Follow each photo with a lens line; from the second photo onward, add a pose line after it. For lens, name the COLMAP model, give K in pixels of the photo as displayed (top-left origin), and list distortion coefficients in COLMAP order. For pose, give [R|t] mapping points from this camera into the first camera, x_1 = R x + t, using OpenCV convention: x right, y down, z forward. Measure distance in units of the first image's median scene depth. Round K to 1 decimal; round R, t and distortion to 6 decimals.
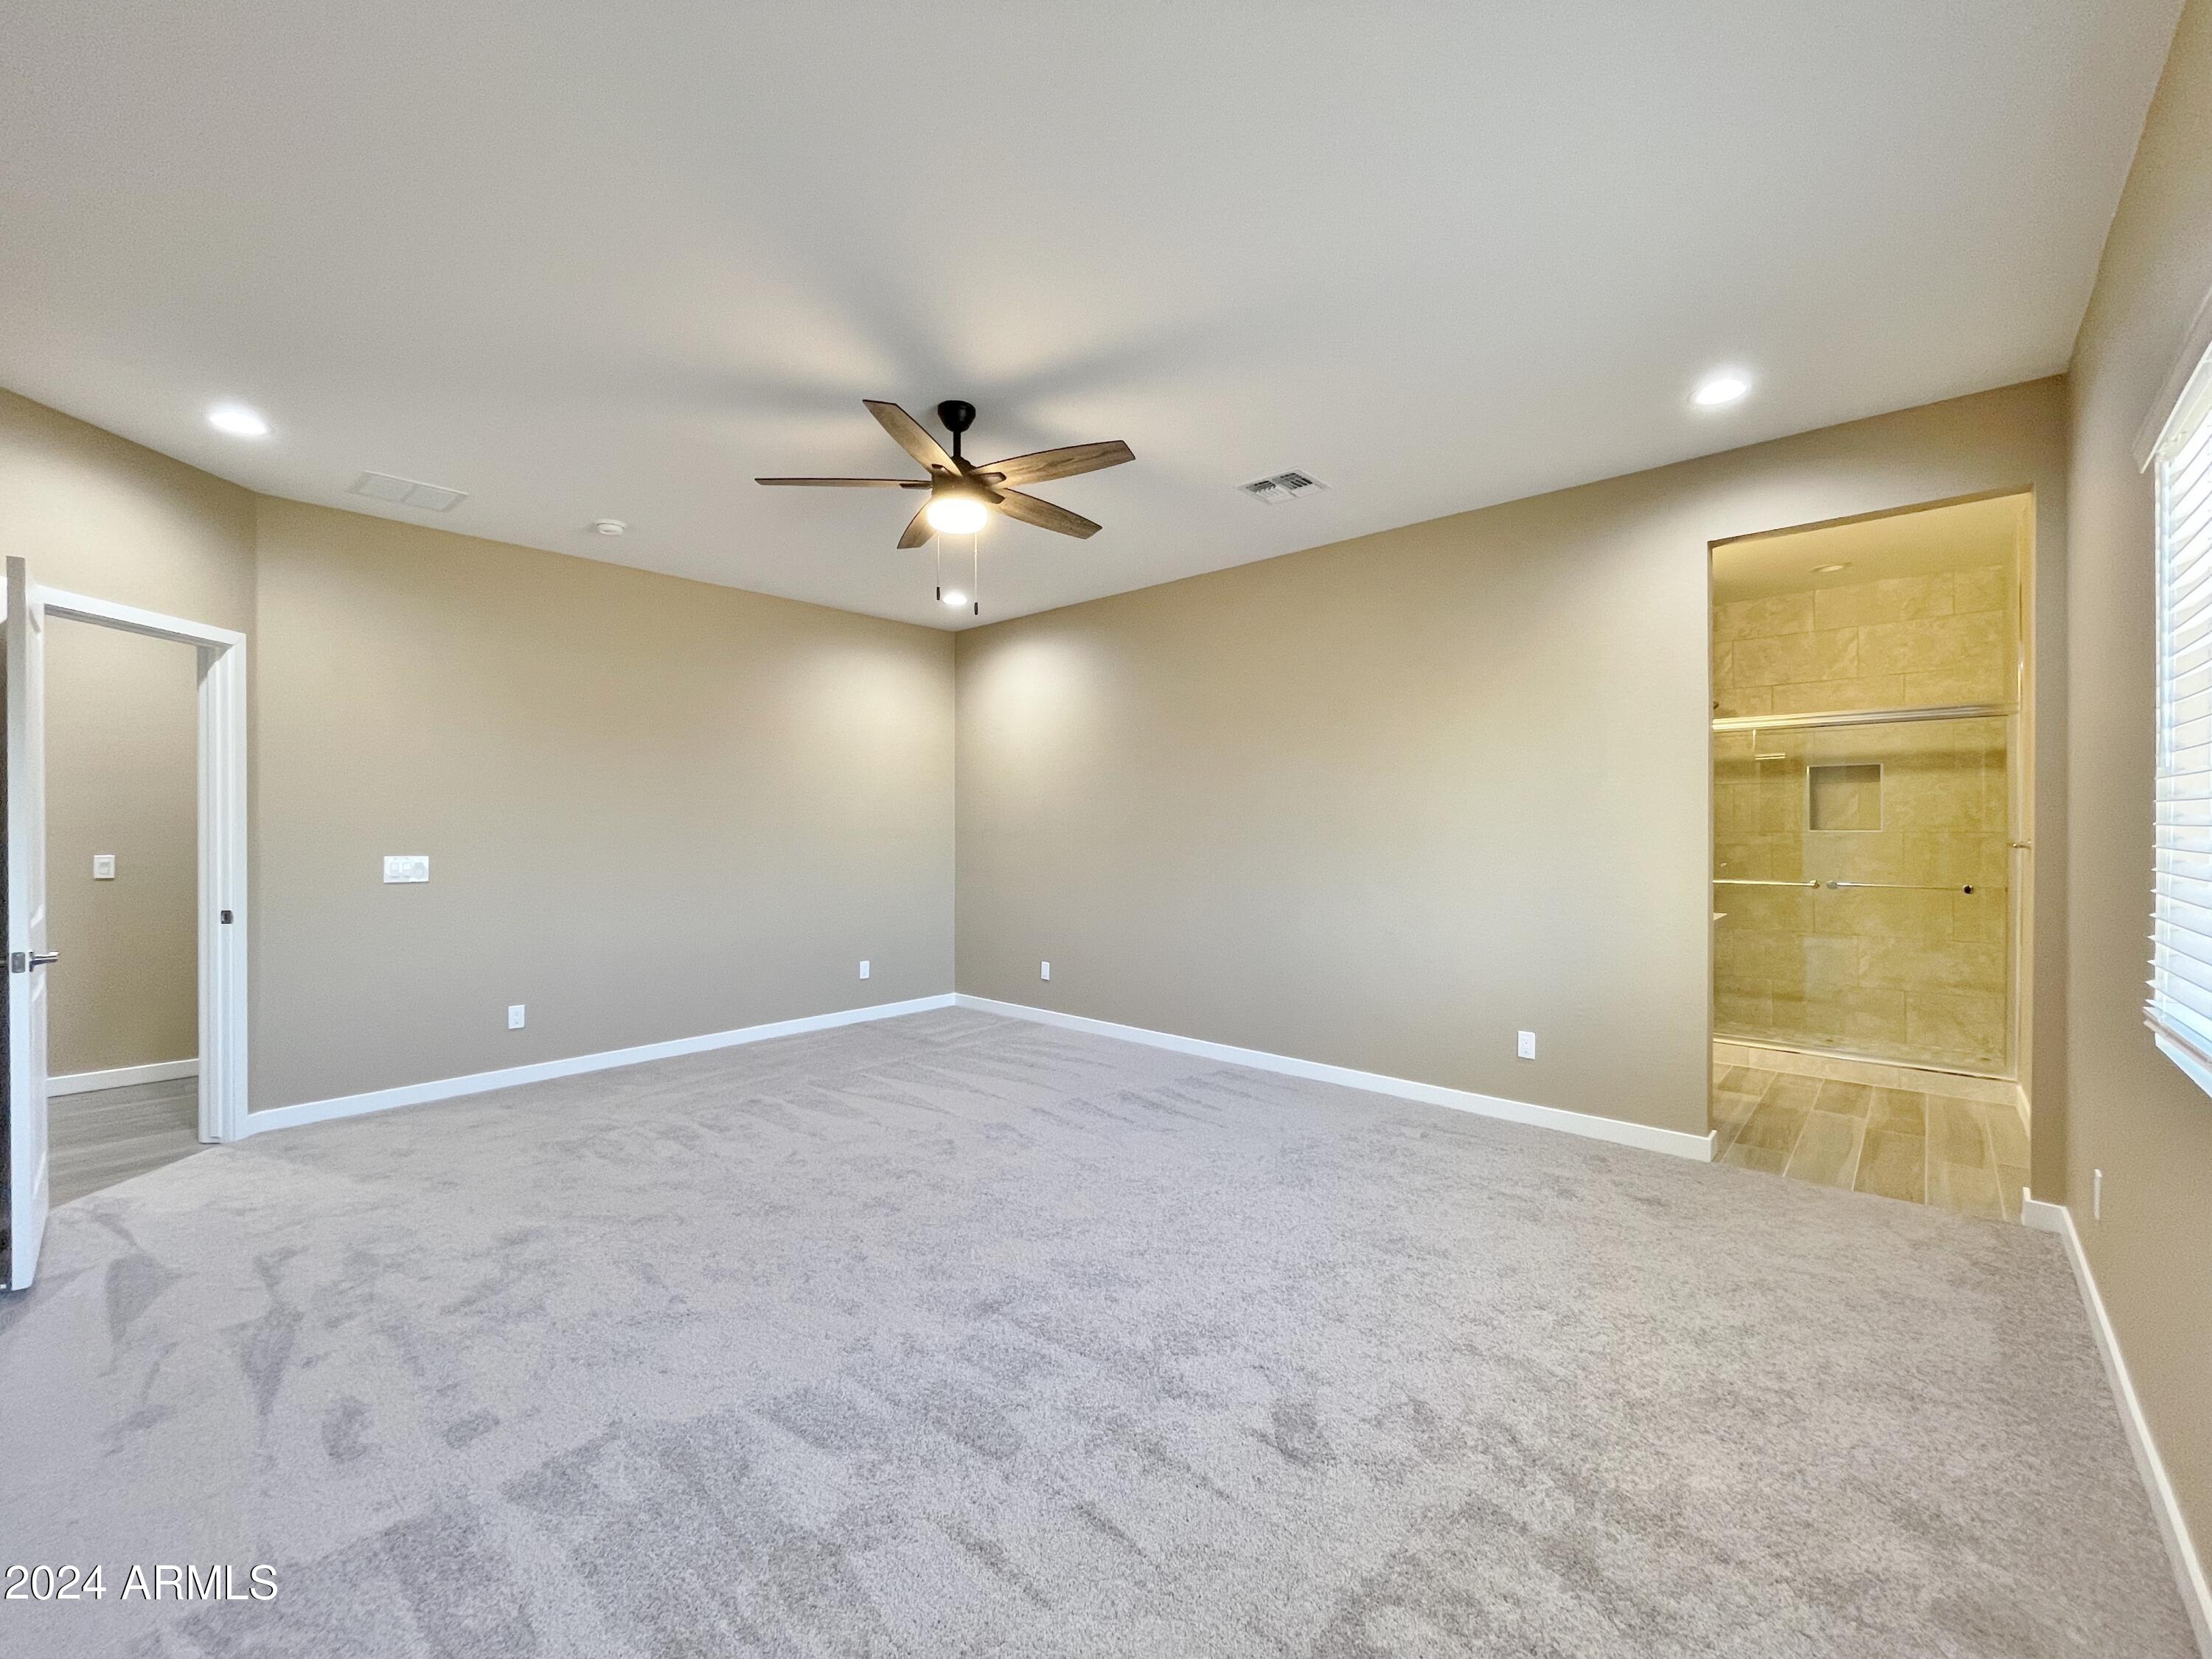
lens RADIAL K [[900.2, 0, 1106.0], [0, 900.2, 829.5], [0, 0, 1]] dist [0.000577, 0.000919]
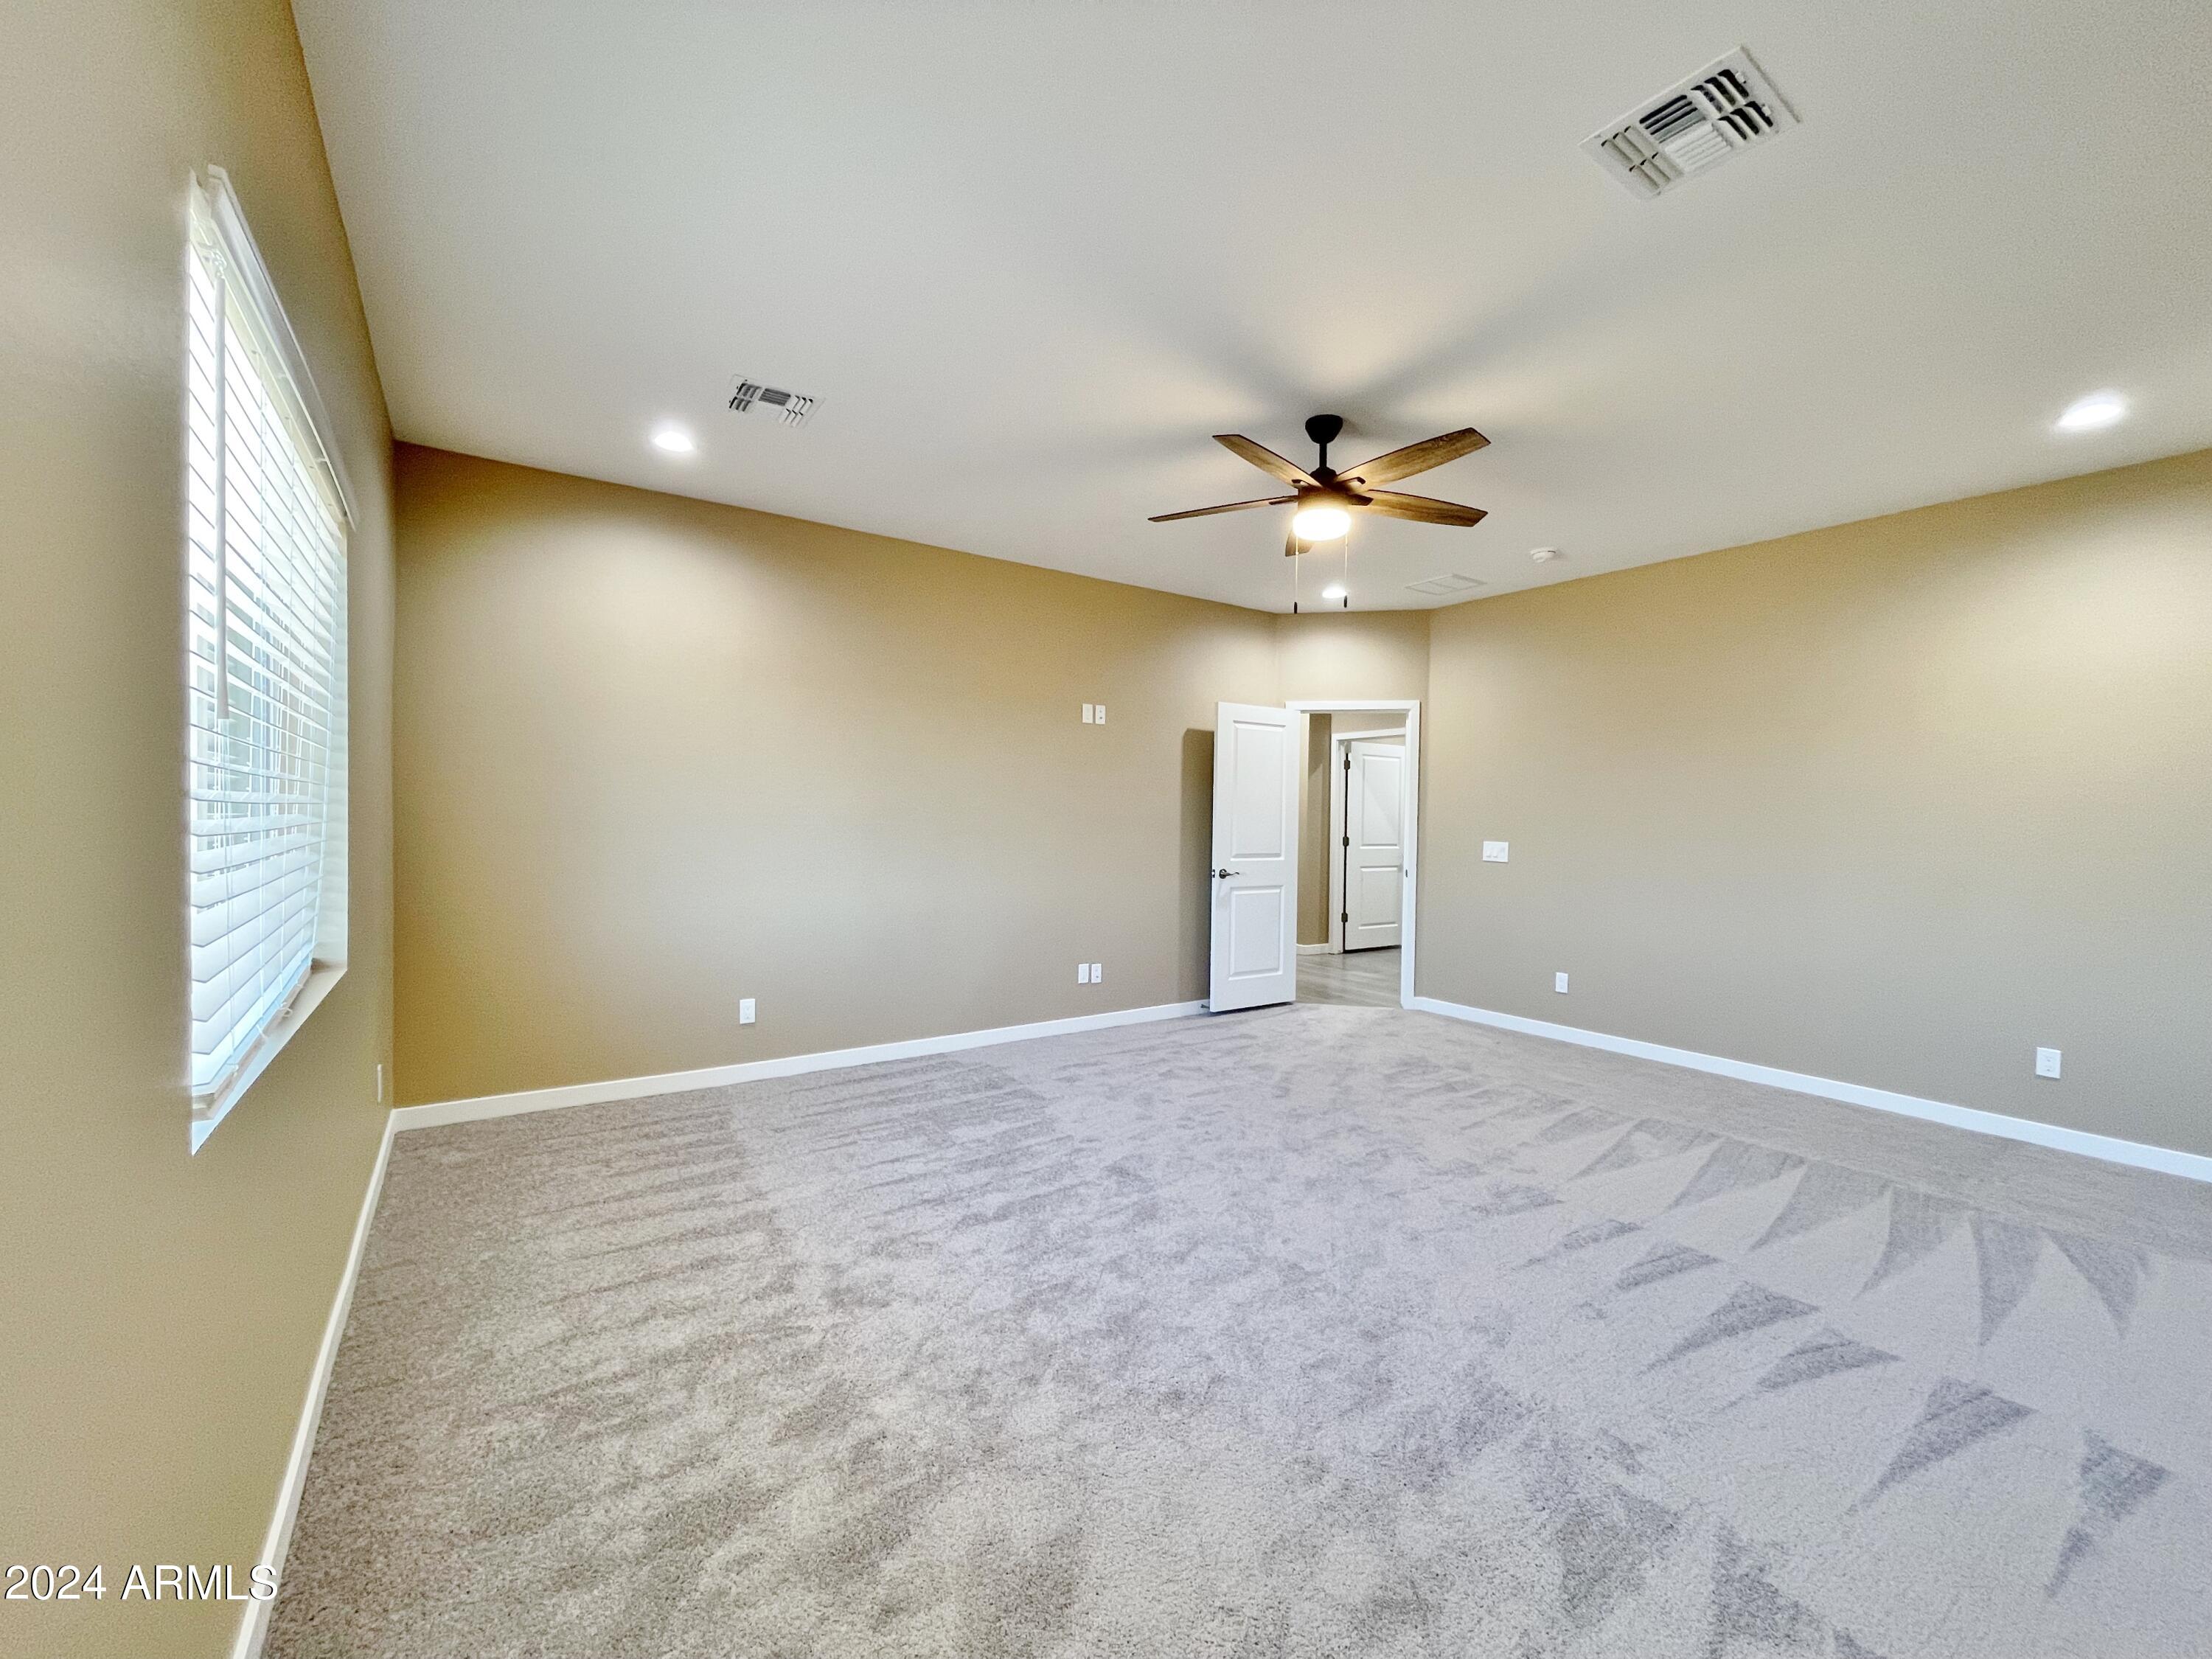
lens RADIAL K [[900.2, 0, 1106.0], [0, 900.2, 829.5], [0, 0, 1]] dist [0.000577, 0.000919]
pose [[-0.228245, 0.010997, -0.973542, 0.727595], [-0.015690, 0.999765, 0.014972, -0.000994], [0.973477, 0.018692, -0.228019, 0.790613]]
